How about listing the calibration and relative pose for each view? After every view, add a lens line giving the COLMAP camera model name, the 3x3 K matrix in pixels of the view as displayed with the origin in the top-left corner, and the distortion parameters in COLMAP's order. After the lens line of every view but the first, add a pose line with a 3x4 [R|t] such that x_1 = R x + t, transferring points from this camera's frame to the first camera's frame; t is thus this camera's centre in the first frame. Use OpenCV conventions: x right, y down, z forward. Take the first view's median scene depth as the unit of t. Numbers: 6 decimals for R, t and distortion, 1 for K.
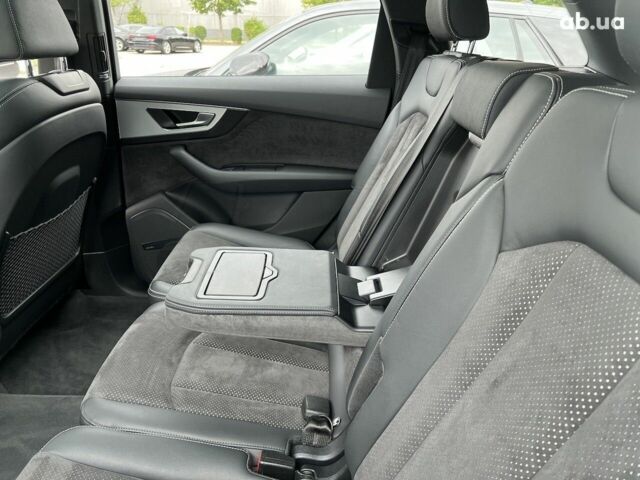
lens RADIAL K [[478.5, 0, 322.1], [0, 478.5, 237.6], [0, 0, 1]] dist [0.063946, -0.078267]
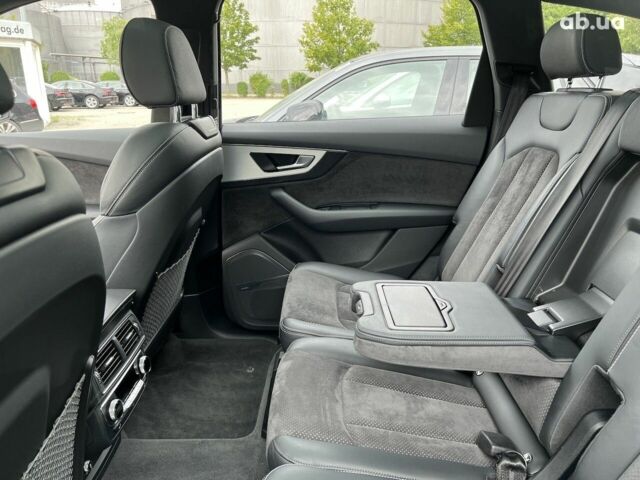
lens RADIAL K [[478.5, 0, 322.1], [0, 478.5, 237.6], [0, 0, 1]] dist [0.063946, -0.078267]
pose [[0.999654, -0.024552, -0.009424, -0.198359], [0.023572, 0.995398, -0.092883, 0.012747], [0.011661, 0.092629, 0.995632, -0.006085]]
